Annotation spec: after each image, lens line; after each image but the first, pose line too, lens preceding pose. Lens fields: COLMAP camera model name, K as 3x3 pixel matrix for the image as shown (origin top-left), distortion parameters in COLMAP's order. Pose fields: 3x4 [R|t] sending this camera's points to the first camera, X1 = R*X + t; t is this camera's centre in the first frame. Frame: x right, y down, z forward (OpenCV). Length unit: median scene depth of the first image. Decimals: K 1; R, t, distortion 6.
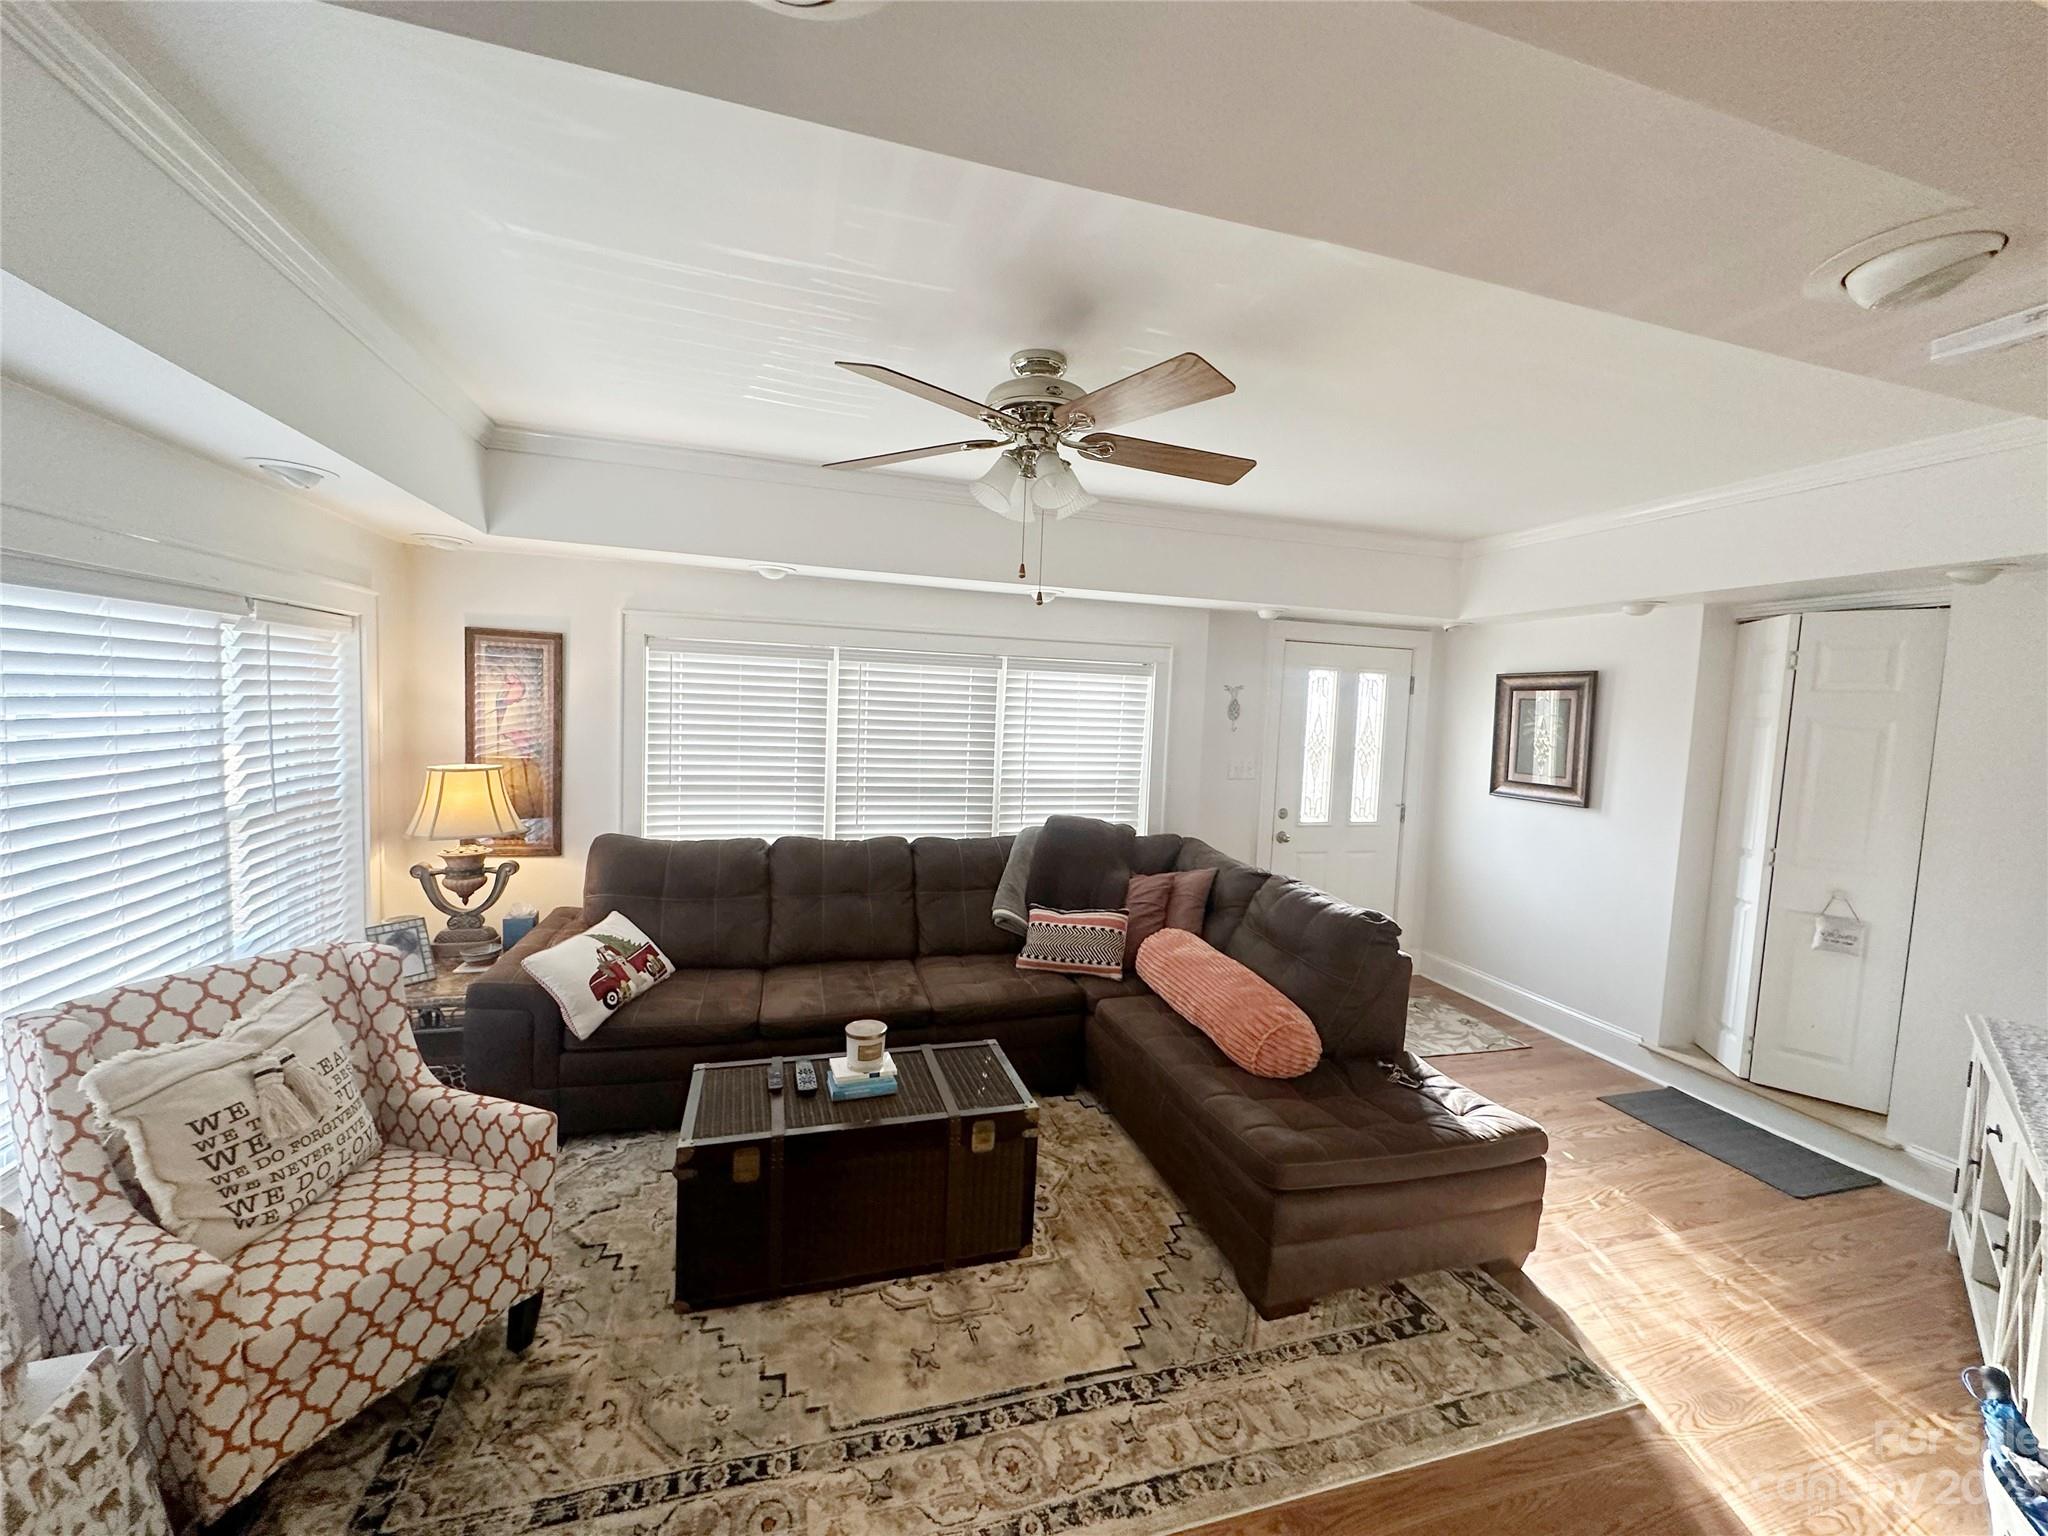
lens RADIAL K [[811.3, 0, 1024.0], [0, 811.3, 768.0], [0, 0, 1]] dist [-0.002090, 0.000556]
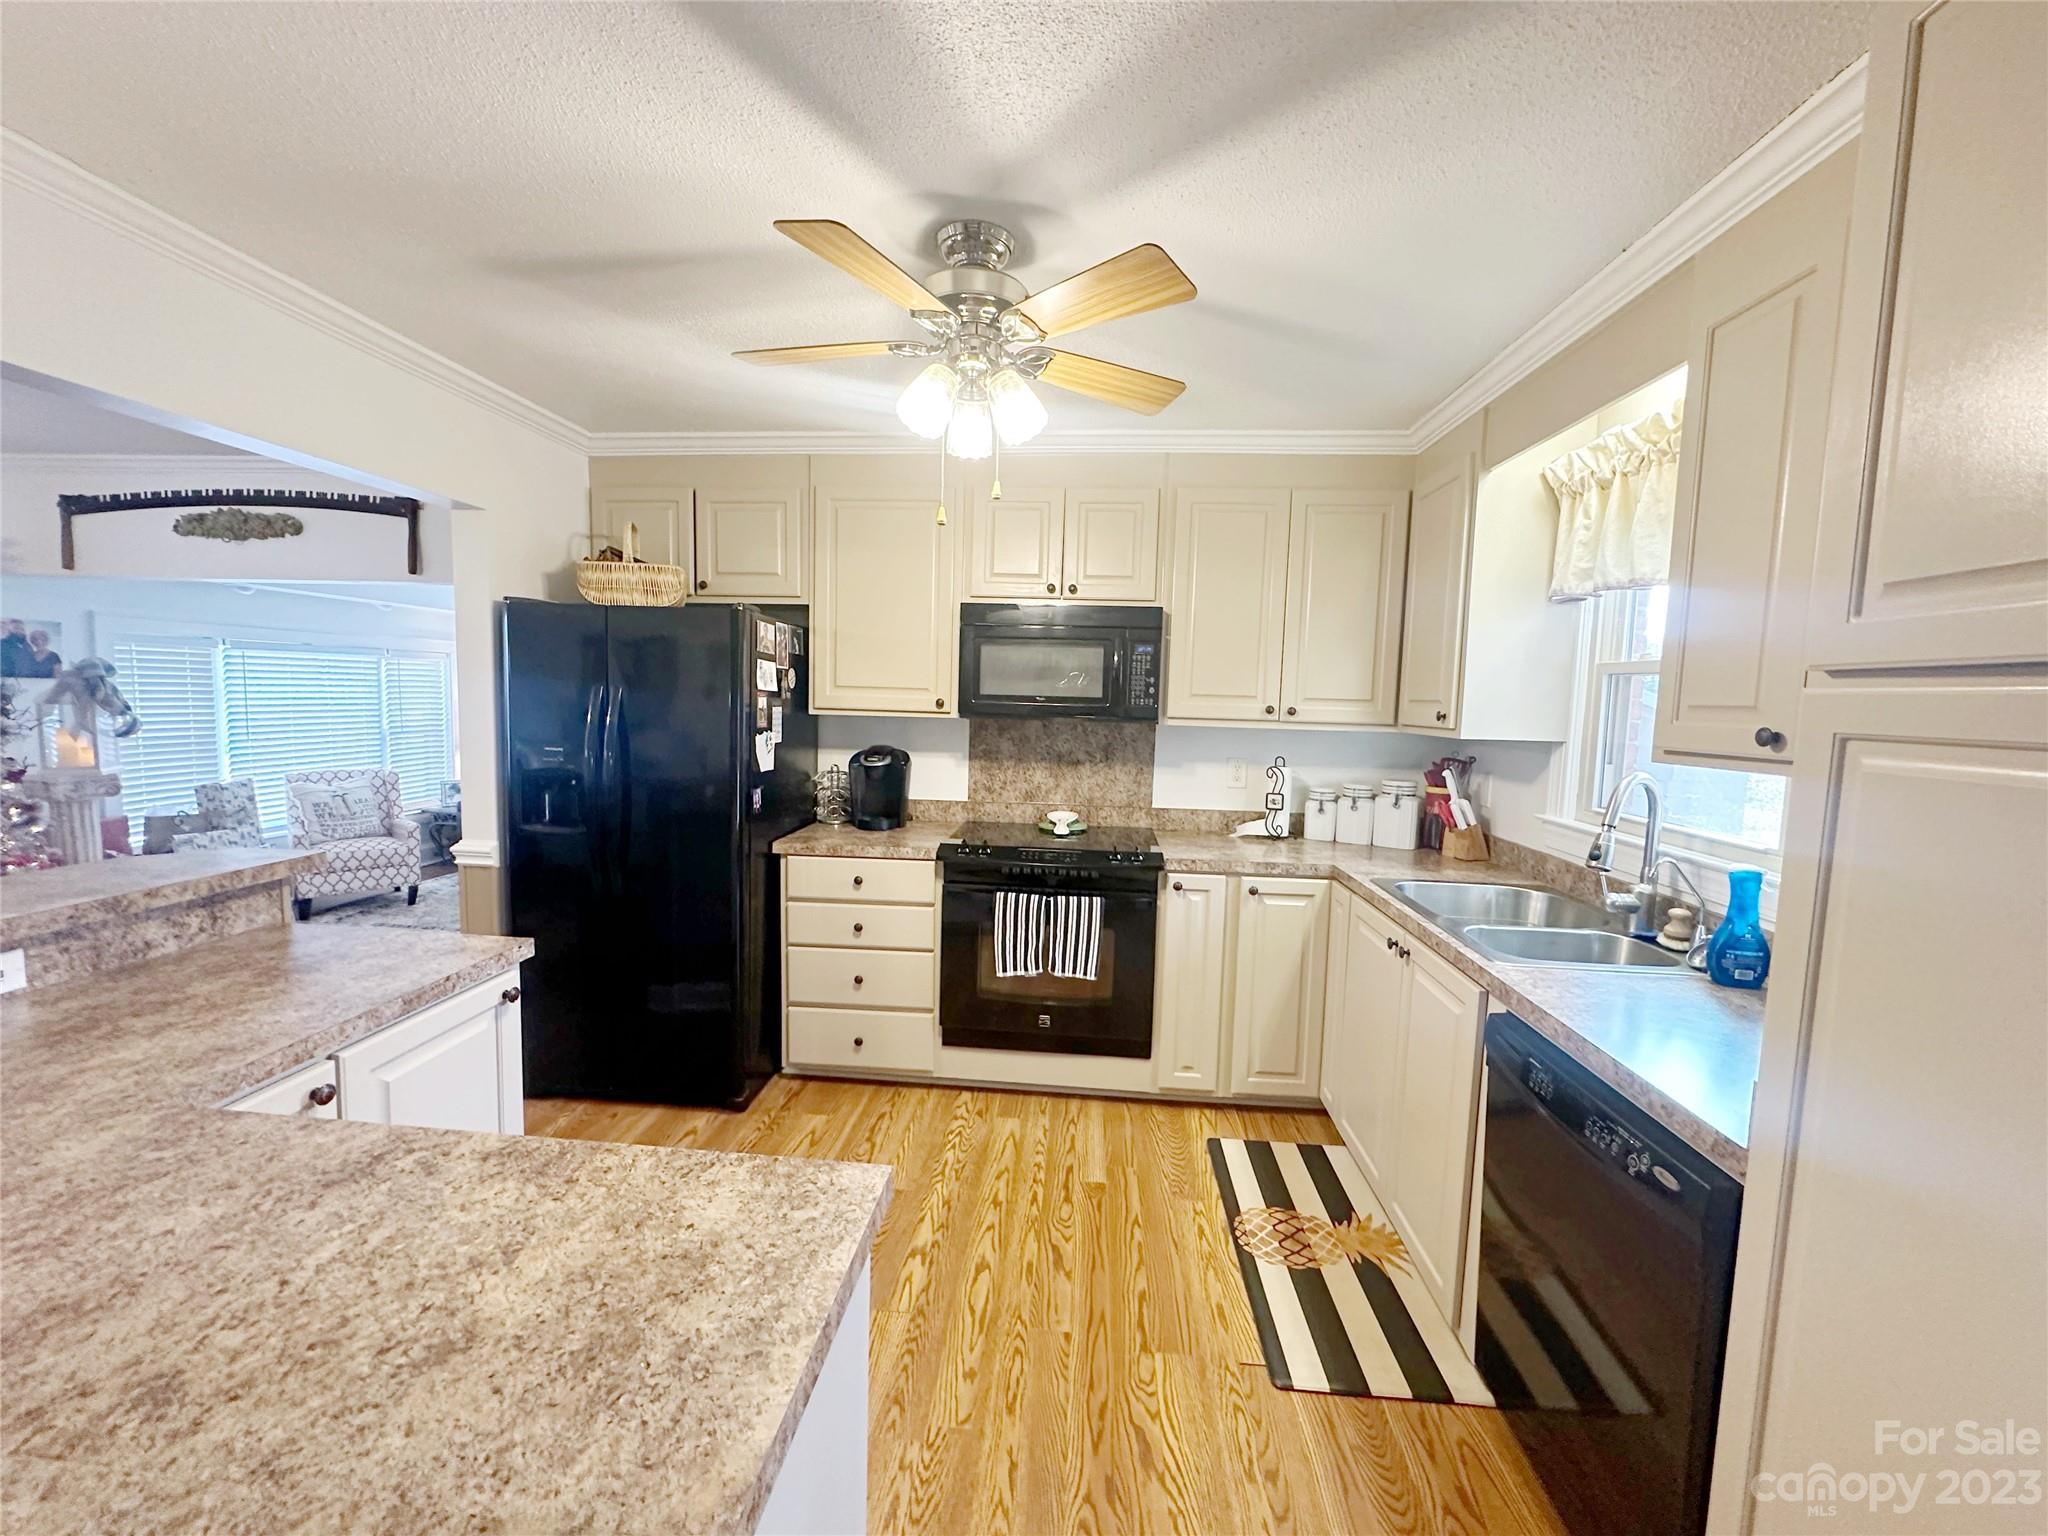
lens RADIAL K [[813.8, 0, 1024.0], [0, 813.8, 768.0], [0, 0, 1]] dist [-0.001654, 0.000684]
pose [[0.929562, 0.018443, -0.368204, 1.487621], [-0.018344, 0.999825, 0.003770, 0.100505], [0.368209, 0.003250, 0.929737, -0.543434]]
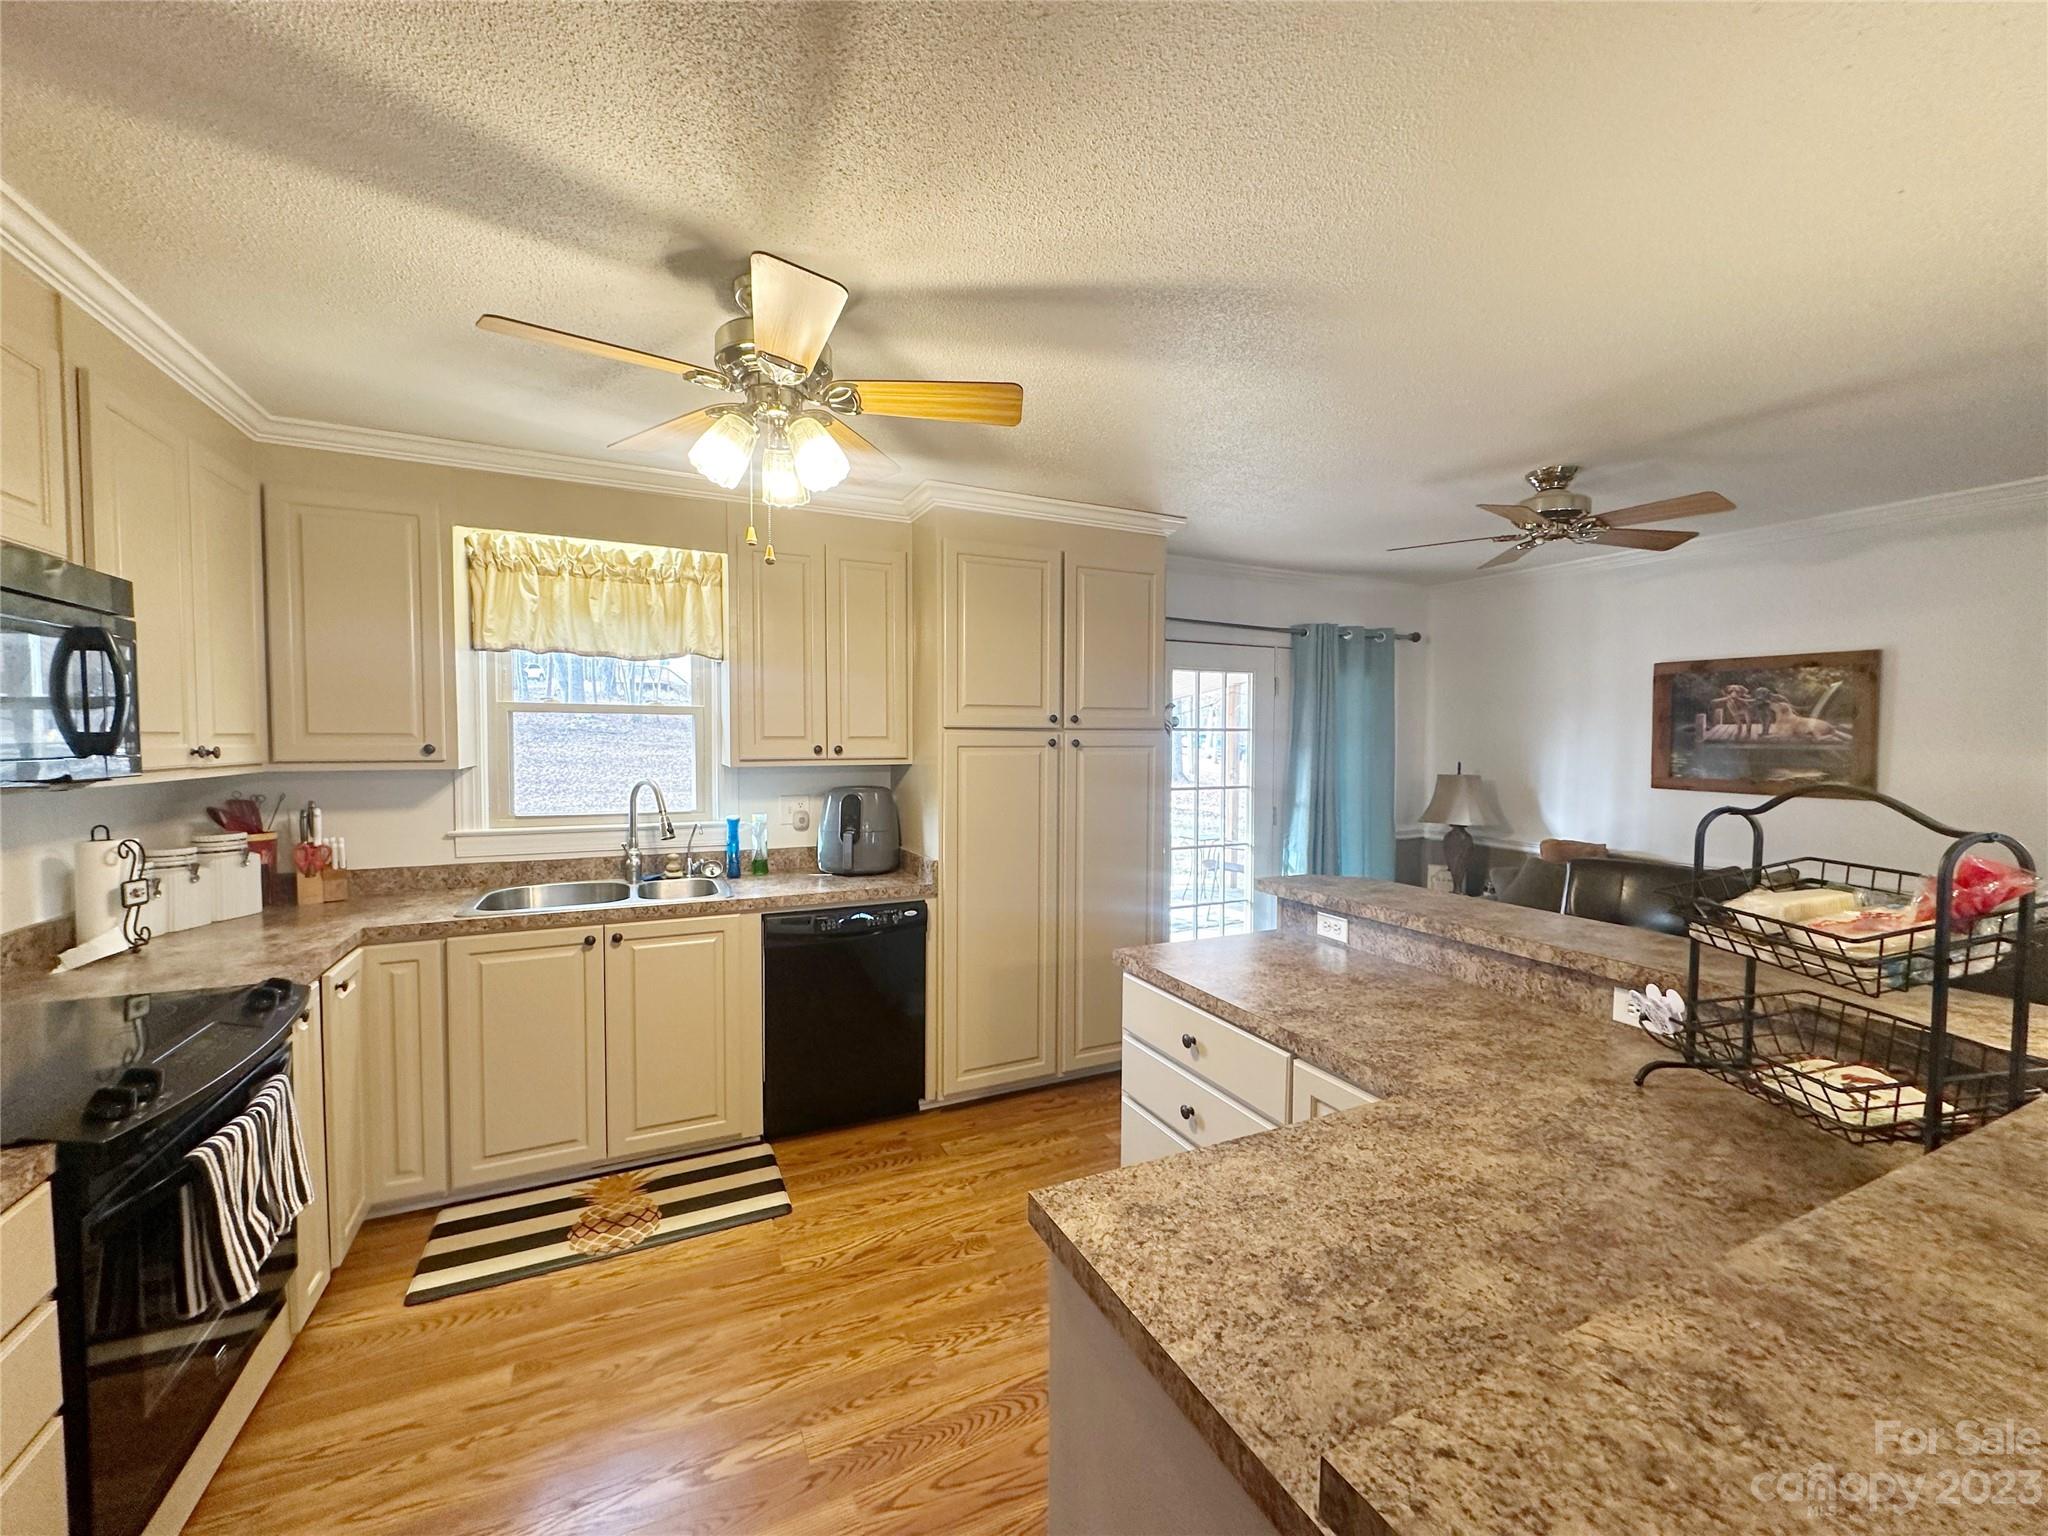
lens RADIAL K [[811.3, 0, 1024.0], [0, 811.3, 768.0], [0, 0, 1]] dist [-0.002090, 0.000556]
pose [[-0.149857, -0.078577, 0.985580, 0.689515], [0.065466, 0.993861, 0.089191, 0.031064], [-0.986538, 0.077888, -0.143793, -0.124764]]
